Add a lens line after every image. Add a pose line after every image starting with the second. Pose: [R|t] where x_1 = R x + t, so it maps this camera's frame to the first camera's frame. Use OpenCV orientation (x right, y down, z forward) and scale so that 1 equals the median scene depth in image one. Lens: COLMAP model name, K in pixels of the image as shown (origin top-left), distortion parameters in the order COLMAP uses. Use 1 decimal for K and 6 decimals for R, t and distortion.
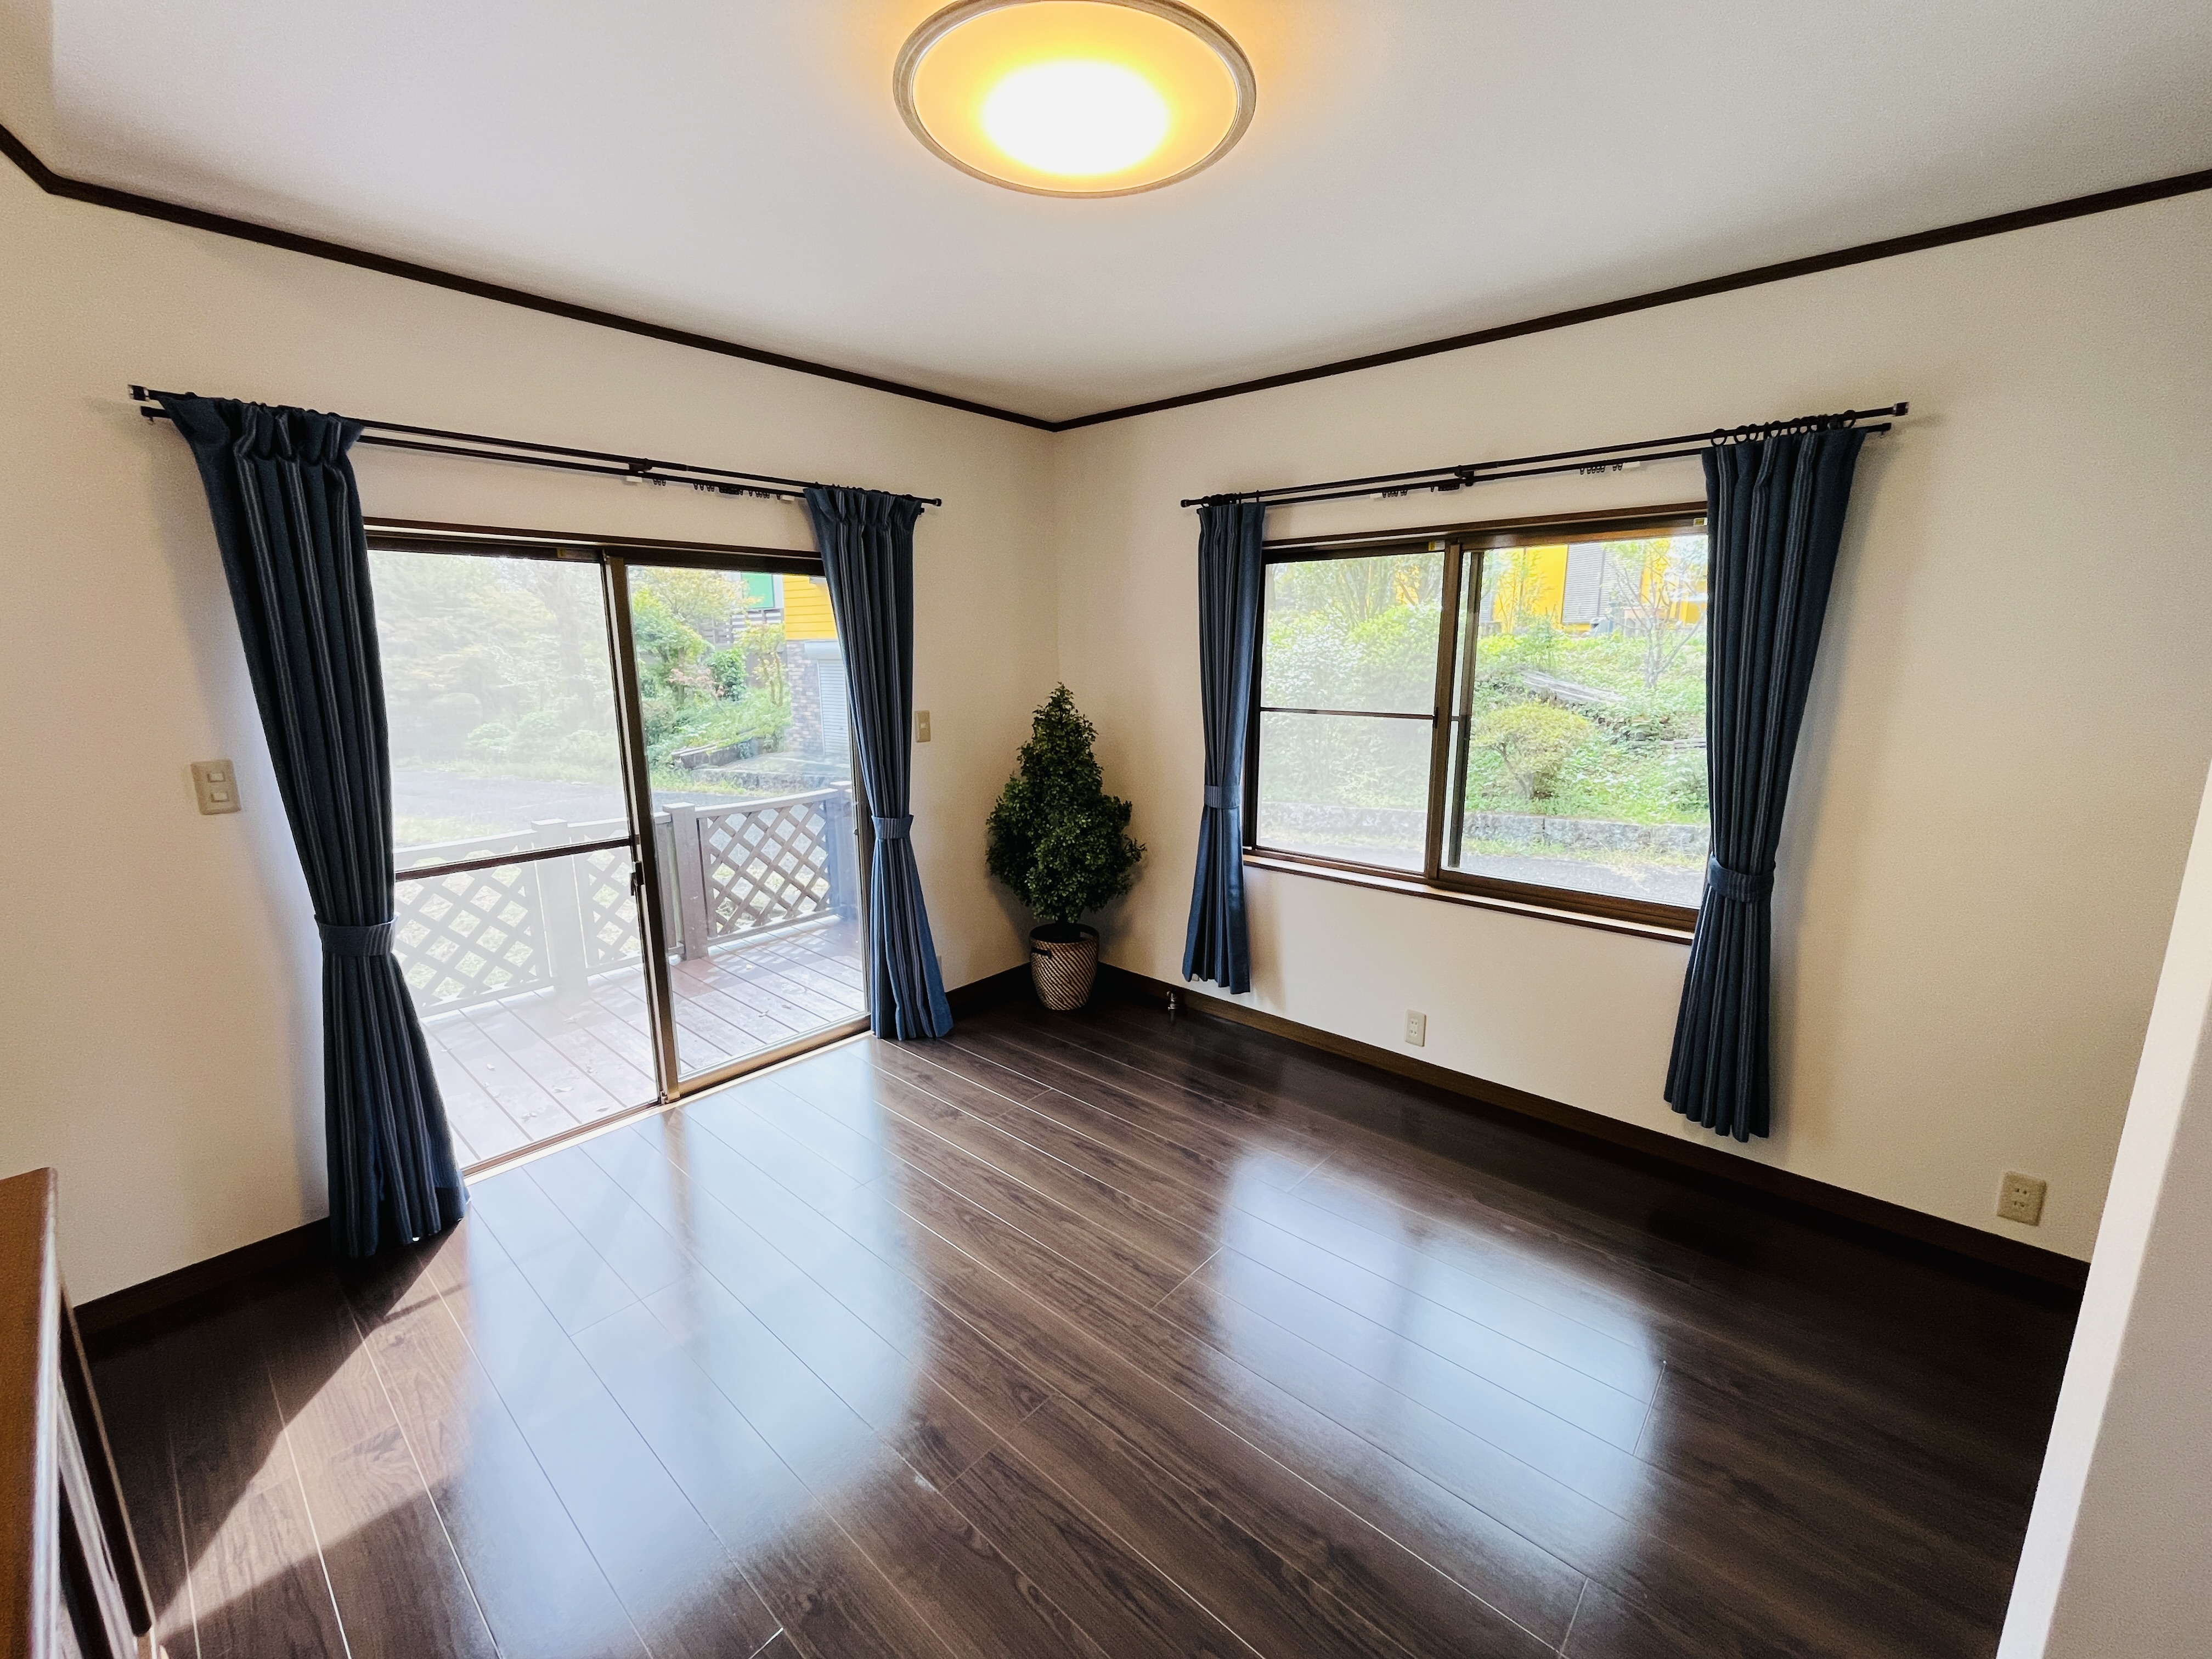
lens RADIAL K [[905.8, 0, 1100.9], [0, 905.8, 830.7], [0, 0, 1]] dist [-0.001610, -0.000382]
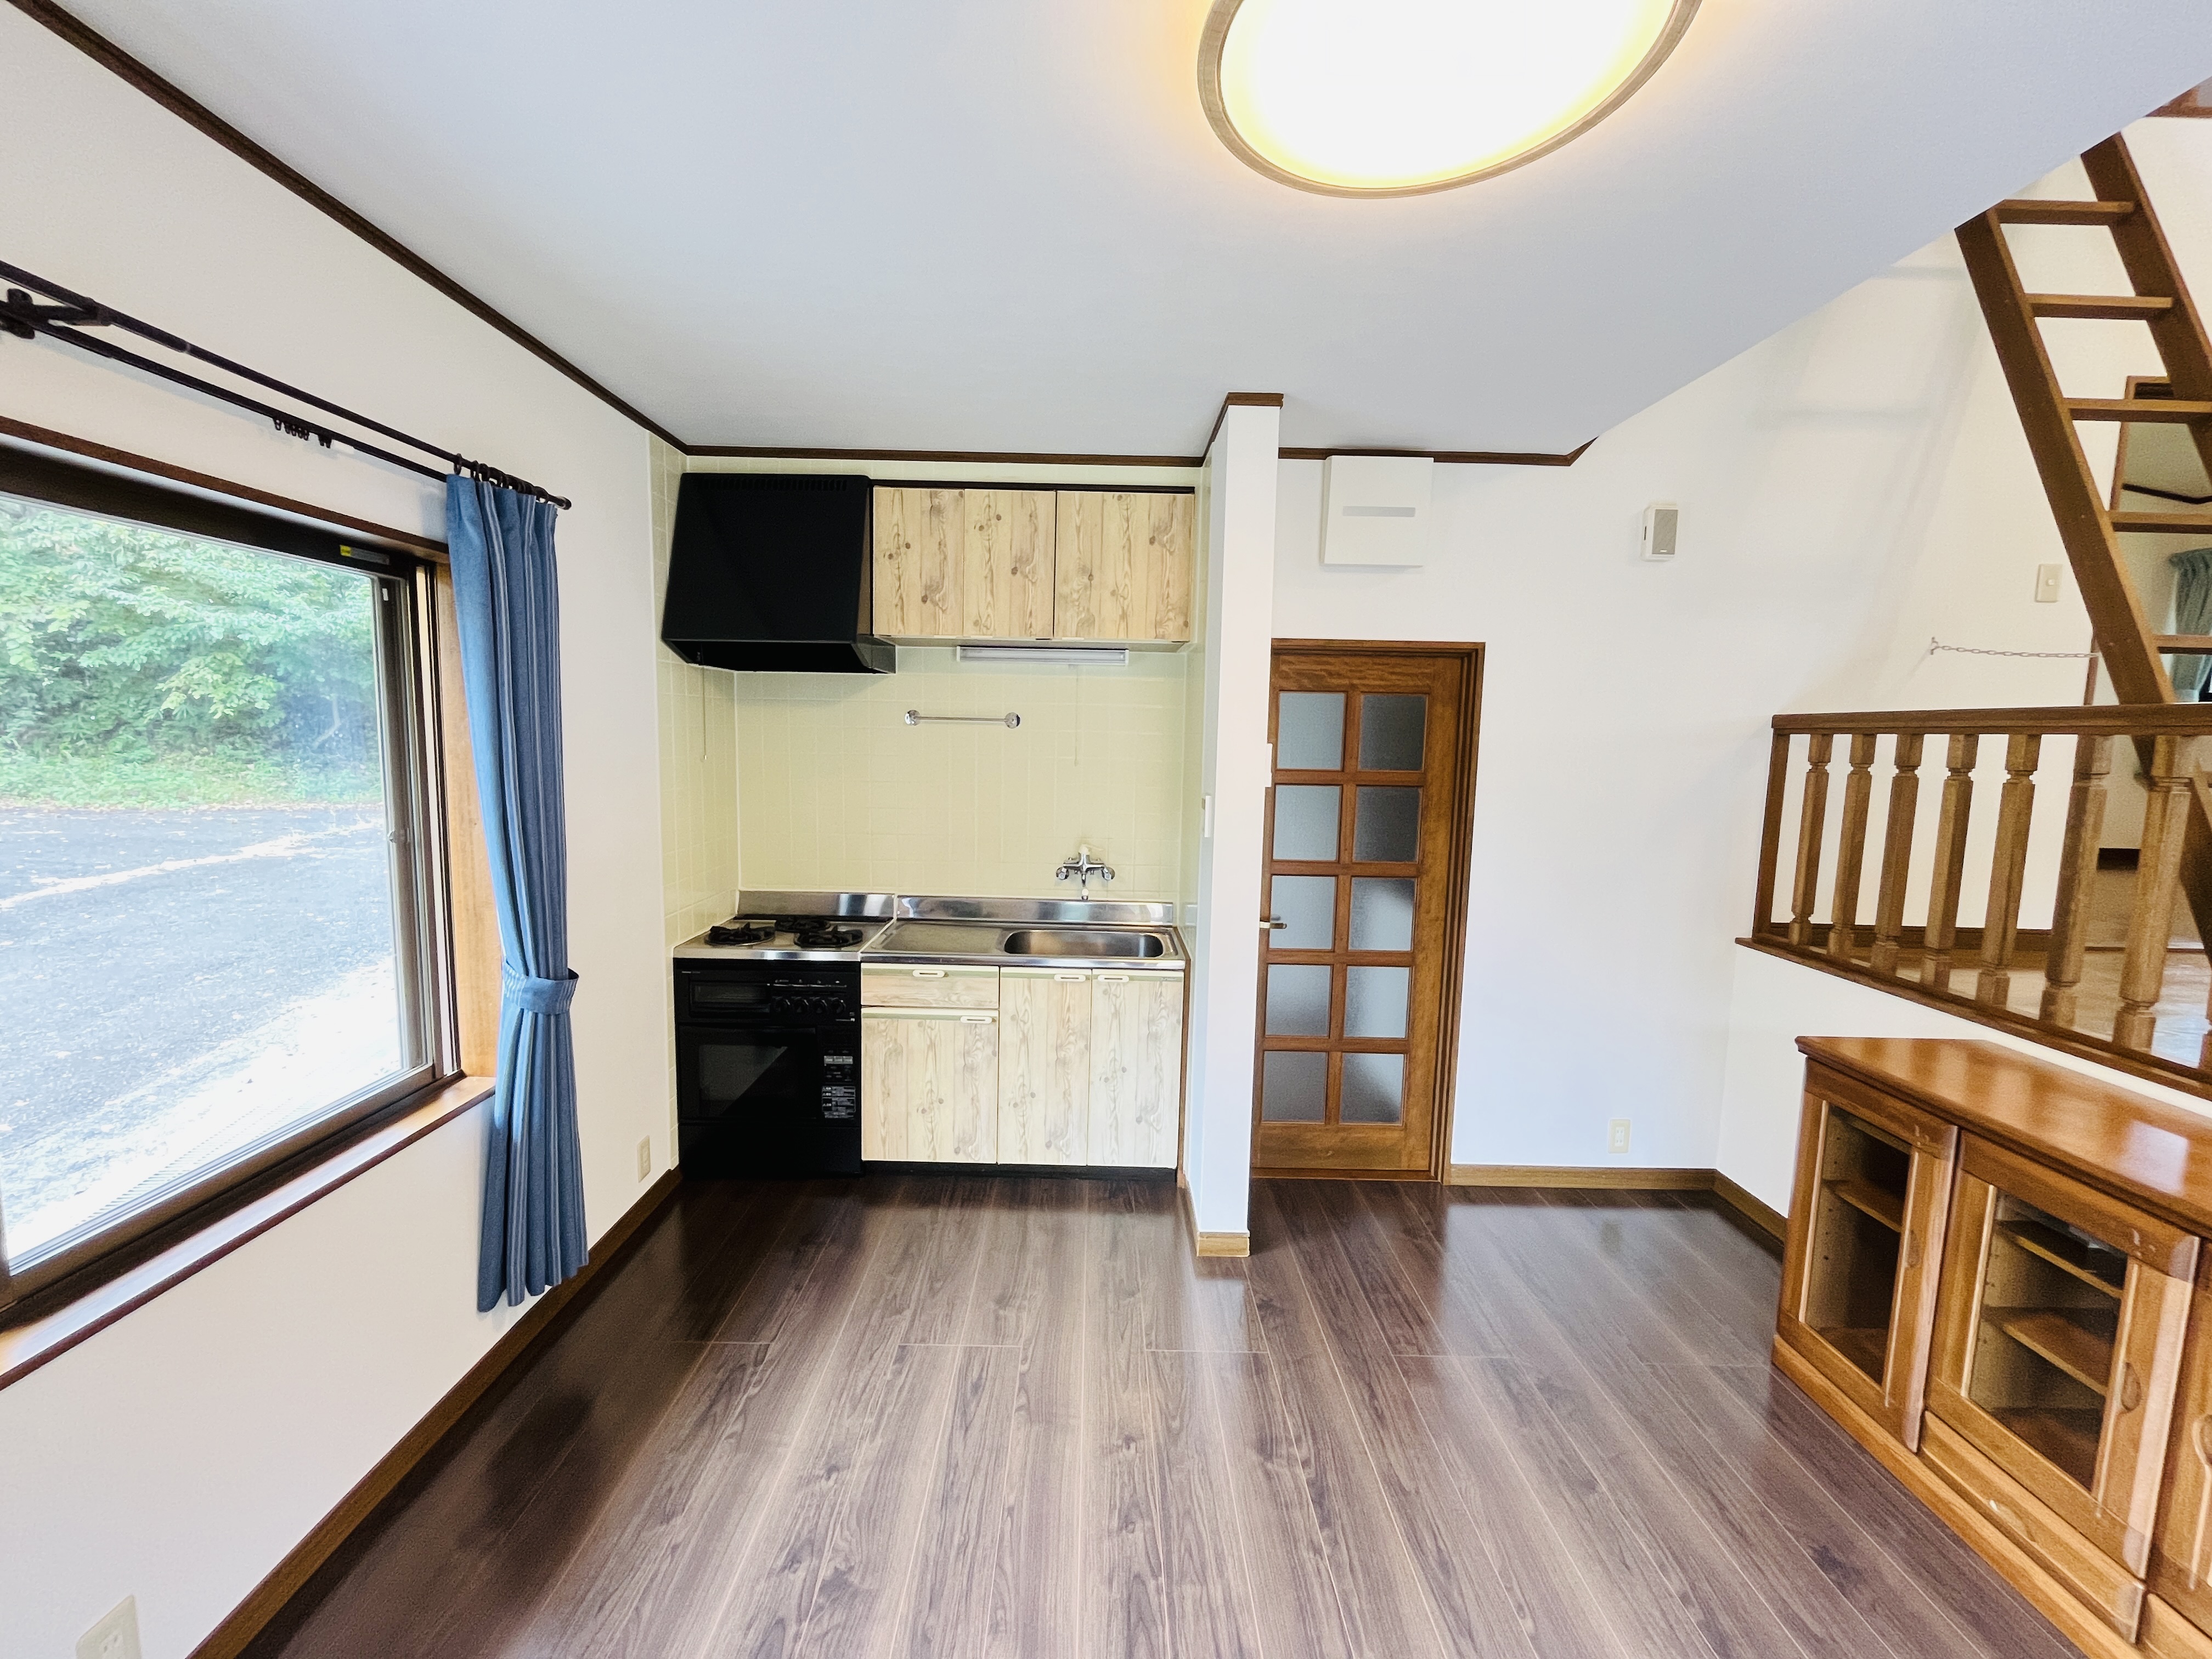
lens RADIAL K [[905.4, 0, 1096.8], [0, 905.4, 828.4], [0, 0, 1]] dist [0.001215, -0.000030]
pose [[-0.664567, -0.087579, 0.742079, -0.226297], [0.129786, 0.964484, 0.230056, -0.185237], [-0.735872, 0.249198, -0.629598, 0.898463]]
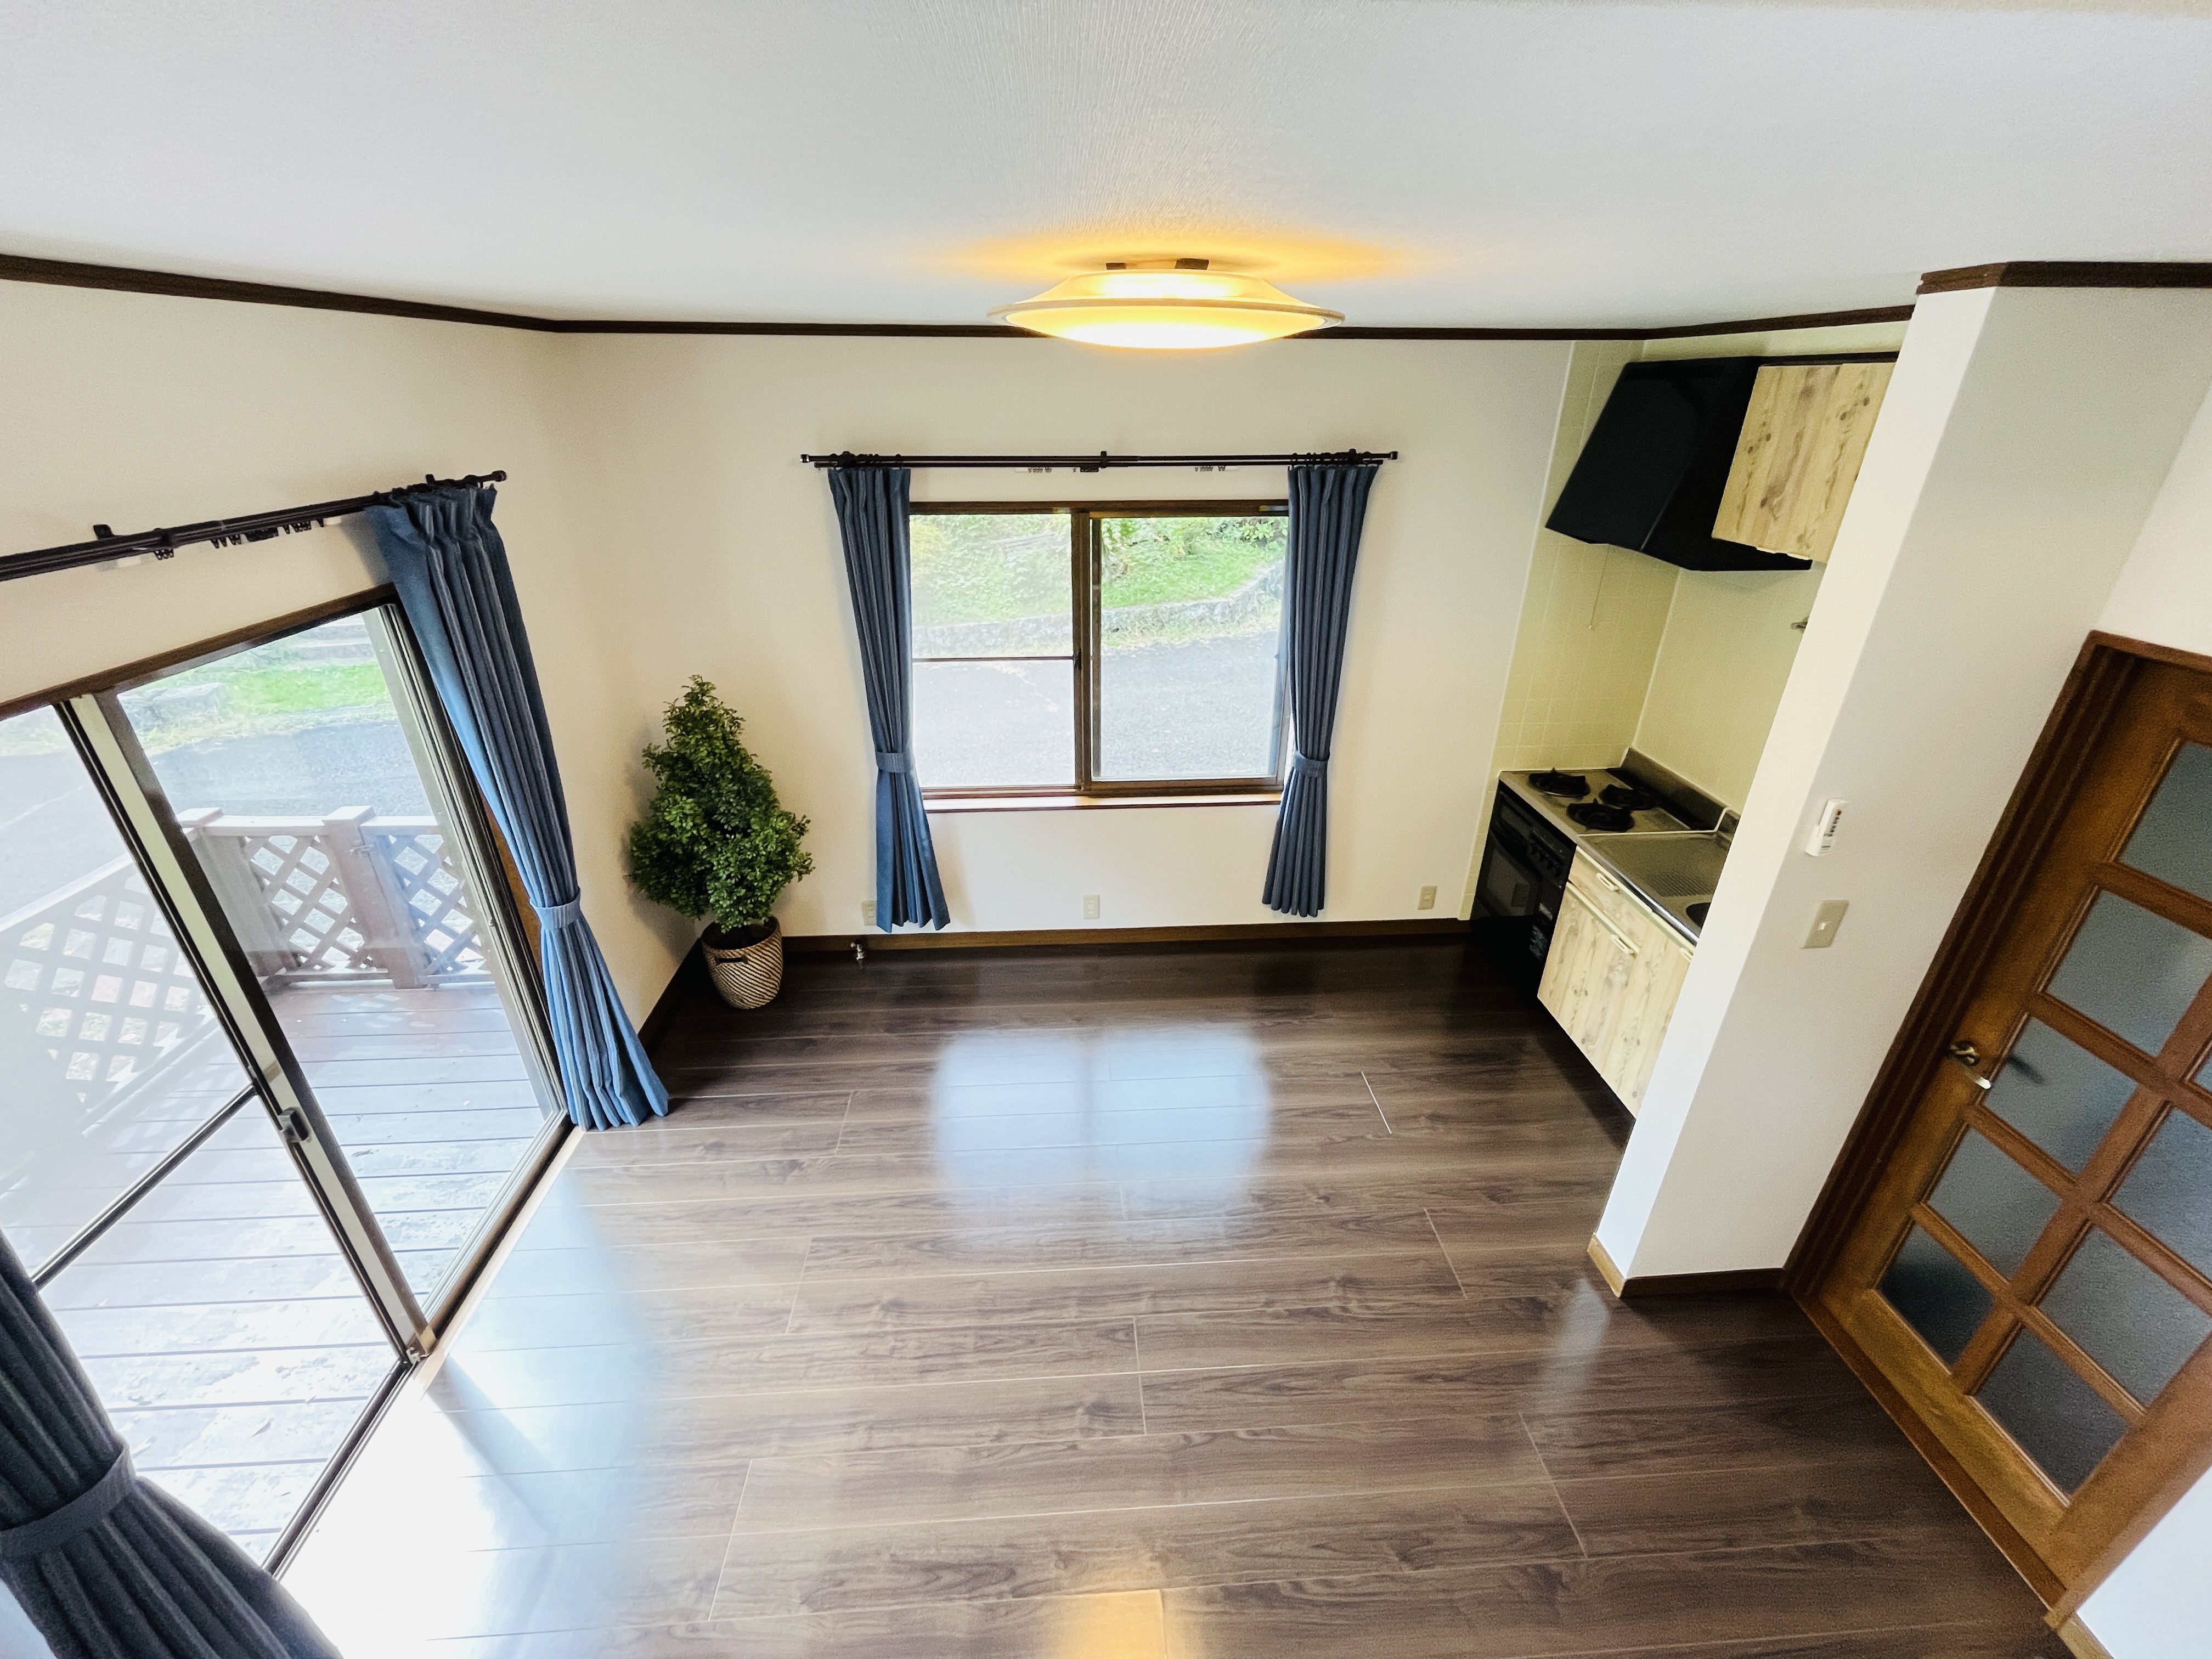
lens RADIAL K [[905.8, 0, 1100.9], [0, 905.8, 830.7], [0, 0, 1]] dist [-0.001610, -0.000382]
pose [[0.706497, -0.307991, 0.637184, -0.437246], [0.135608, 0.942569, 0.305244, -0.279597], [-0.694603, -0.129247, 0.707688, 0.125053]]
